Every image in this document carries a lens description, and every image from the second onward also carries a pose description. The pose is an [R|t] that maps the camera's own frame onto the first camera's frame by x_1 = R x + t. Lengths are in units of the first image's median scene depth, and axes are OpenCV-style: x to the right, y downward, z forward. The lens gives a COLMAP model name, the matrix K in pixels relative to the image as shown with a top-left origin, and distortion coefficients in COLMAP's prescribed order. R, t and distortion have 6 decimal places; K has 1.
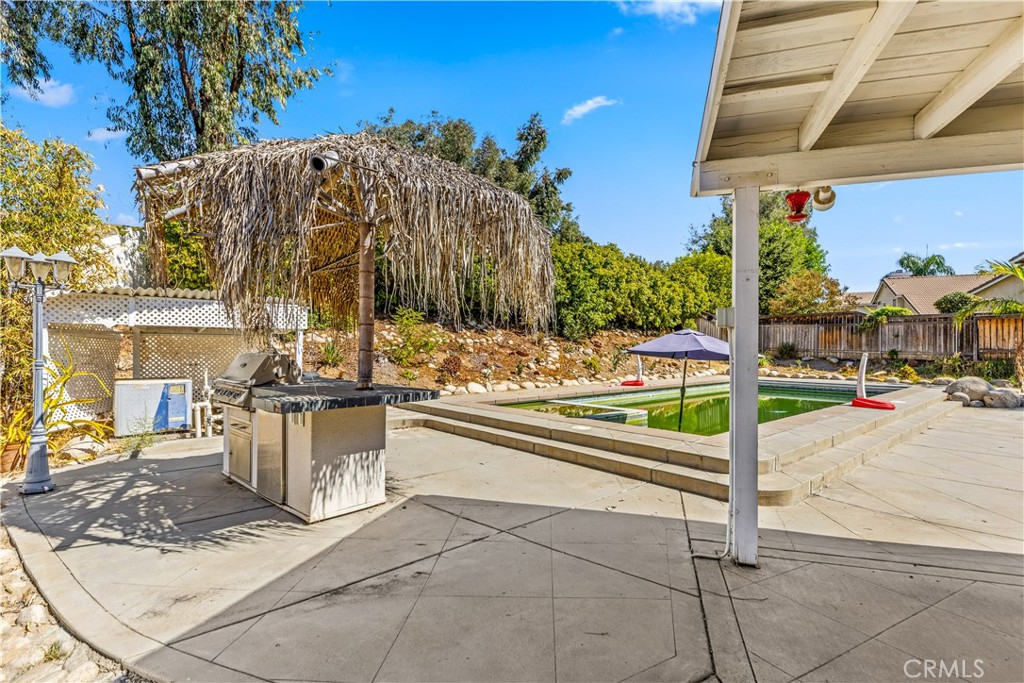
lens RADIAL K [[470.0, 0, 523.0], [0, 470.0, 356.5], [0, 0, 1]] dist [0.011953, -0.000578]
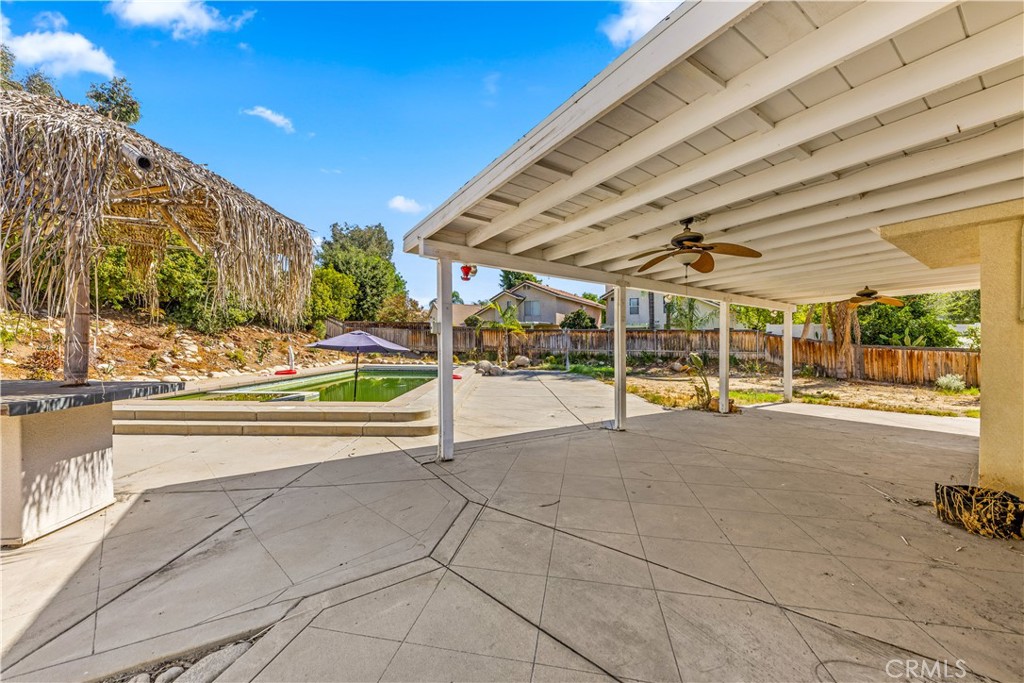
lens RADIAL K [[359.1, 0, 509.8], [0, 359.1, 352.6], [0, 0, 1]] dist [0.009937, -0.004371]
pose [[0.643995, -0.005341, 0.765011, -0.122243], [-0.000086, 0.999975, 0.007053, 0.000368], [-0.765029, -0.004608, 0.643979, -0.028712]]
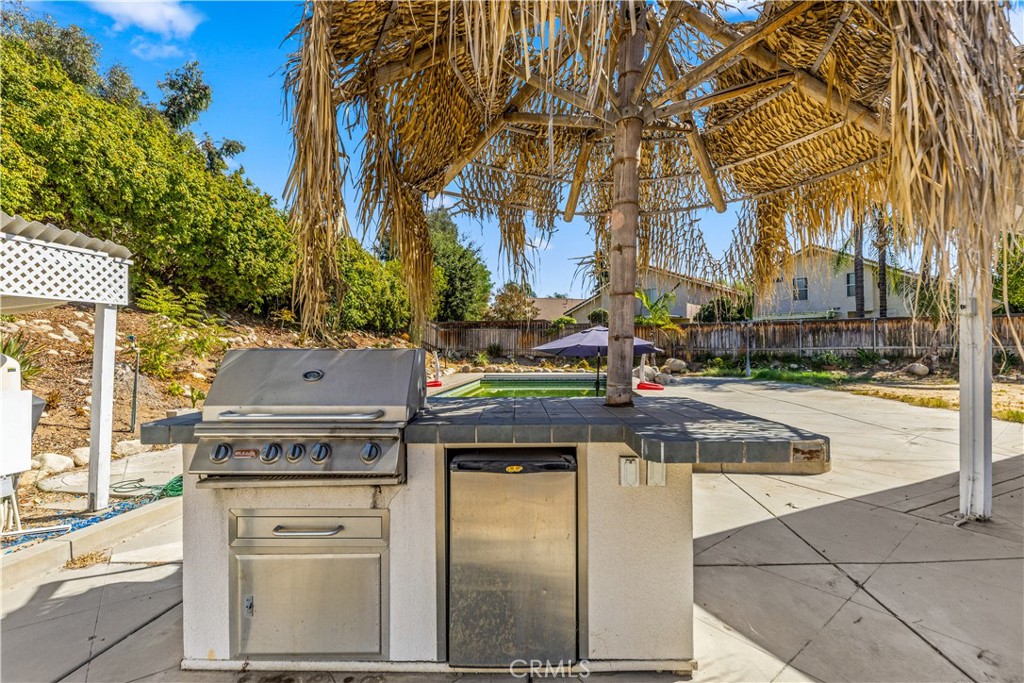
lens RADIAL K [[443.3, 0, 528.5], [0, 443.3, 358.6], [0, 0, 1]] dist [0.003726, -0.000394]
pose [[0.747858, -0.022700, 0.663471, -0.291357], [0.022600, 0.999706, 0.008730, 0.001200], [-0.663474, 0.008466, 0.748151, 0.244008]]
